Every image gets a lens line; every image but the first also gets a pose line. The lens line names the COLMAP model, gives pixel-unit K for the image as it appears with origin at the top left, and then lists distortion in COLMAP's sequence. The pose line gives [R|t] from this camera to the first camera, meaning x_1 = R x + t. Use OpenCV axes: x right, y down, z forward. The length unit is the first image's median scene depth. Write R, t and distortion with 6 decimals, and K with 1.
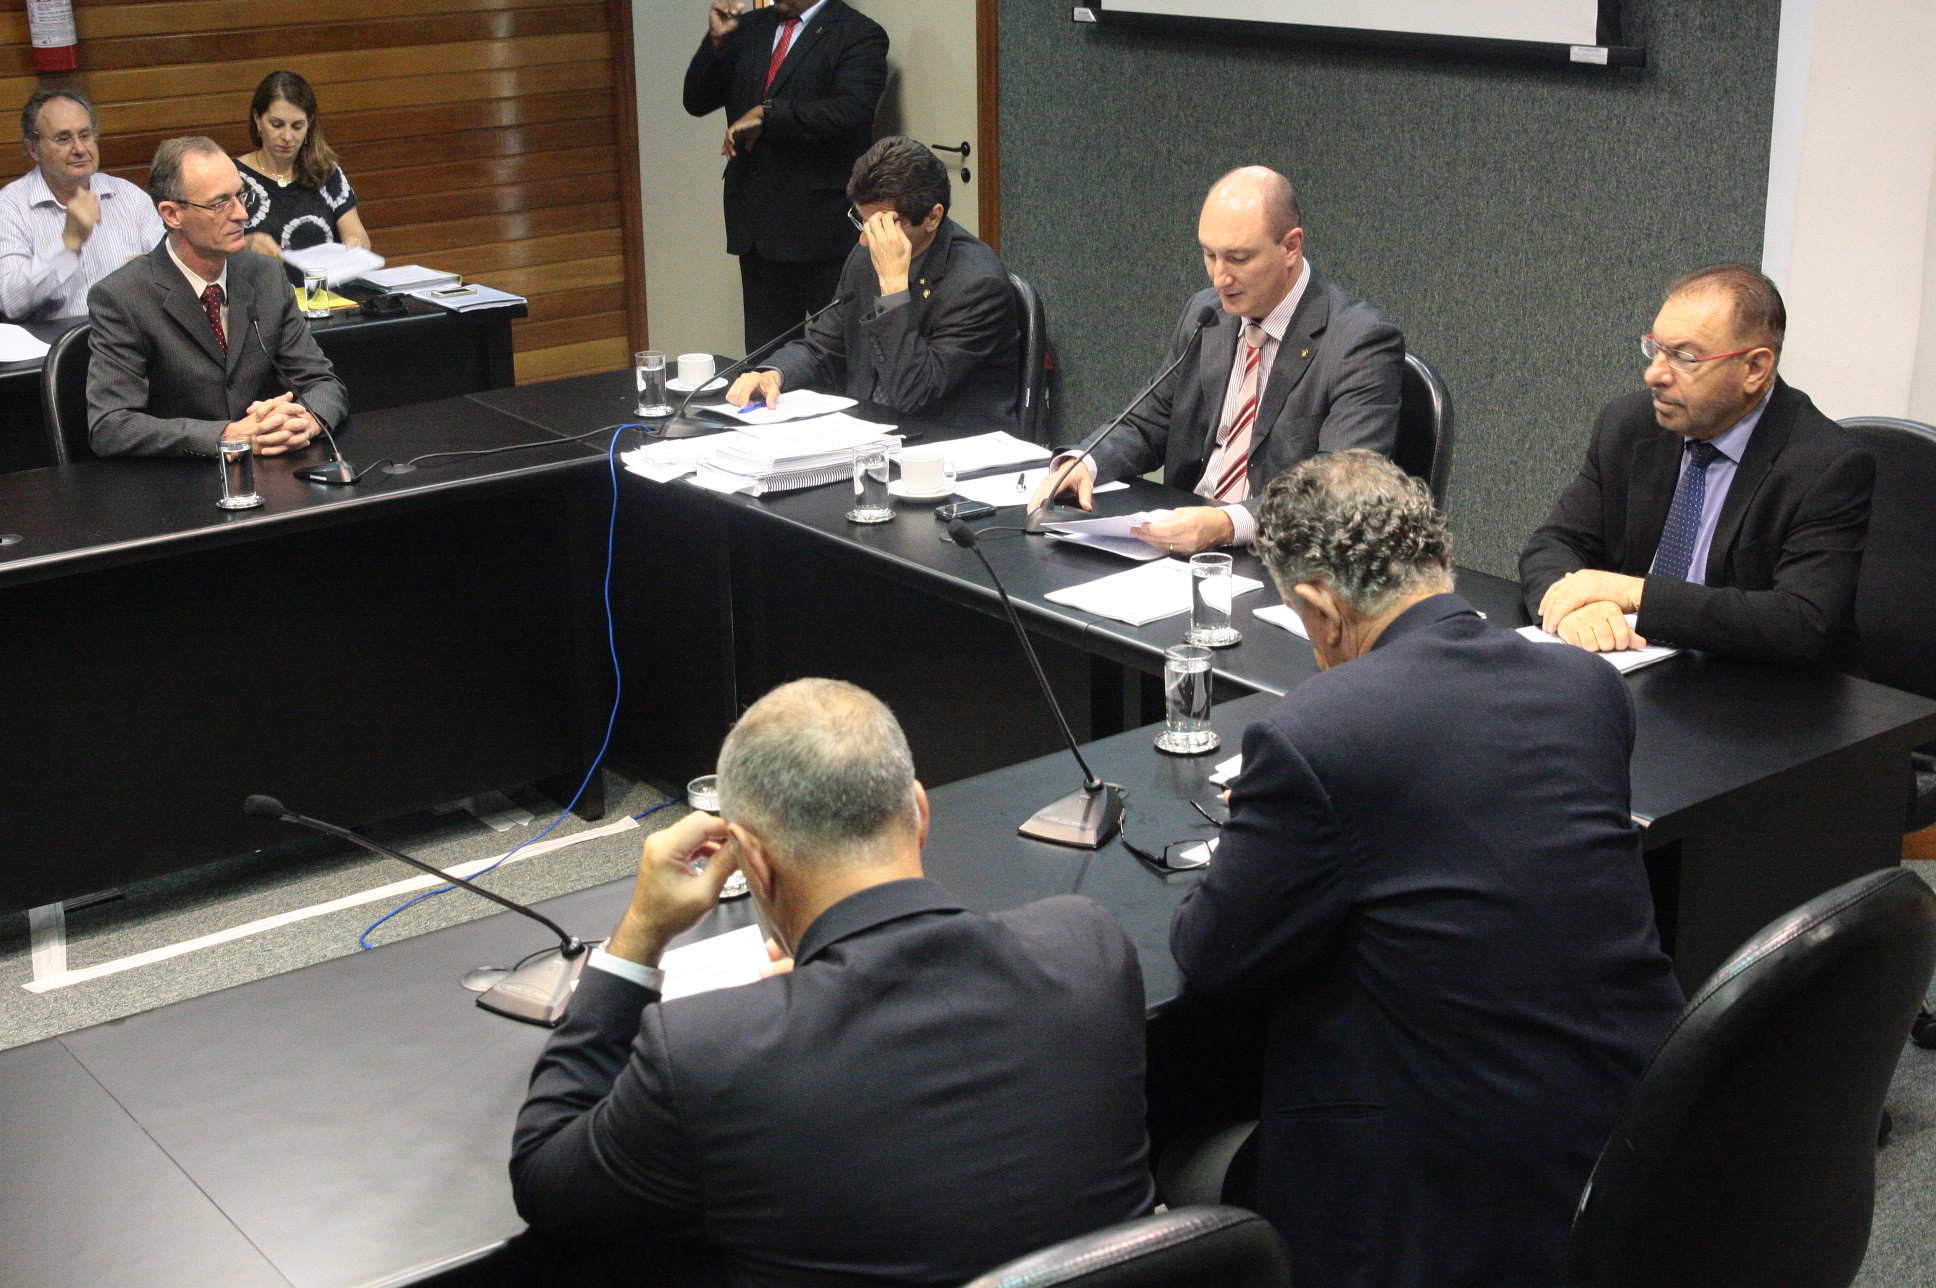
lens RADIAL K [[2527.0, 0, 976.0], [0, 2527.0, 641.0], [0, 0, 1]] dist [0.023979, 0.000000]
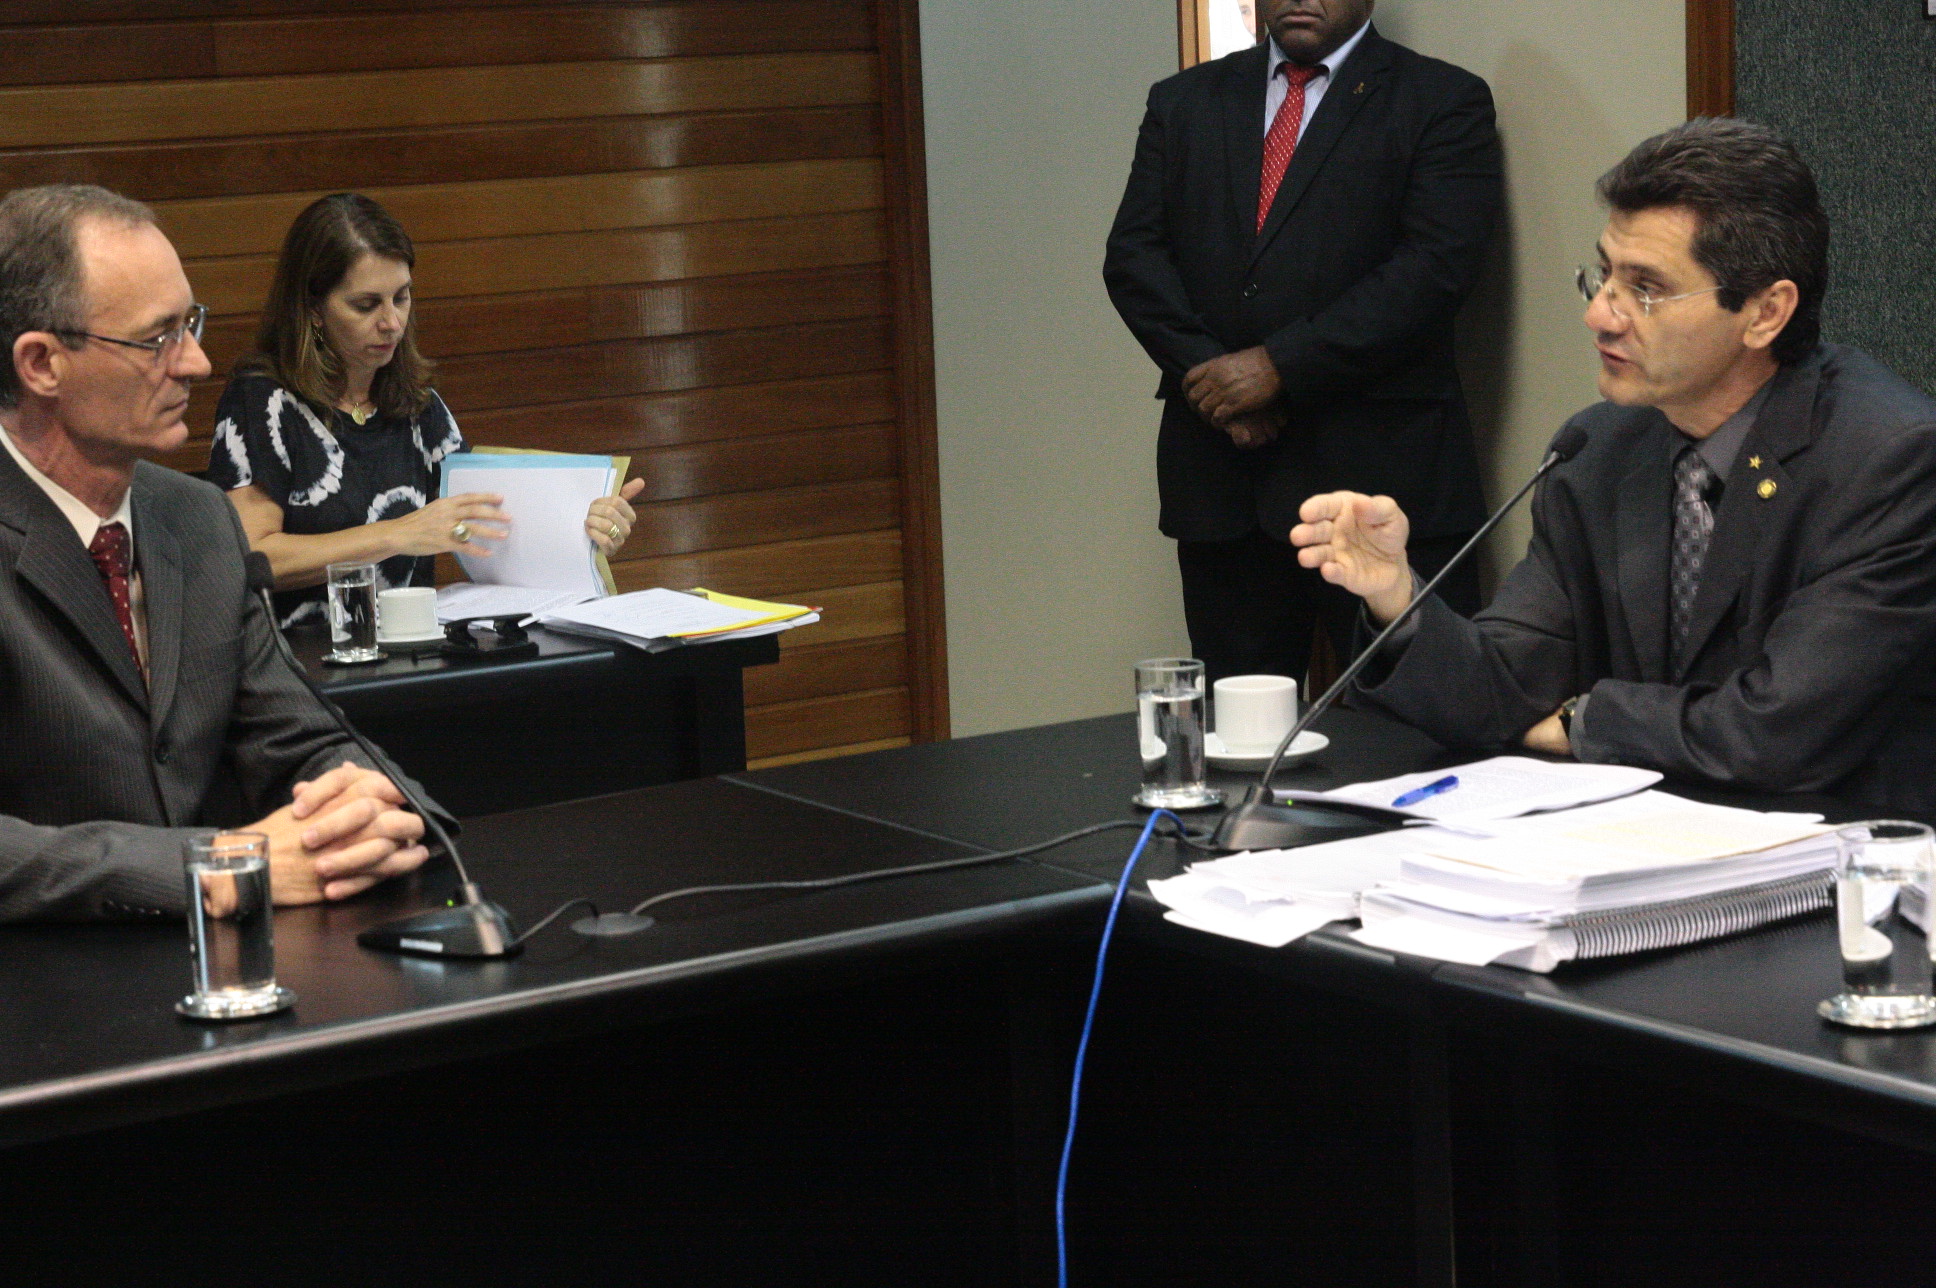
lens RADIAL K [[3937.3, 0, 963.6], [0, 3937.3, 645.8], [0, 0, 1]] dist [0.066023, 0.000000]
pose [[0.997319, -0.024394, -0.068986, -0.084101], [0.012262, 0.985179, -0.171091, -0.002583], [0.072137, 0.169787, 0.982837, 0.249337]]
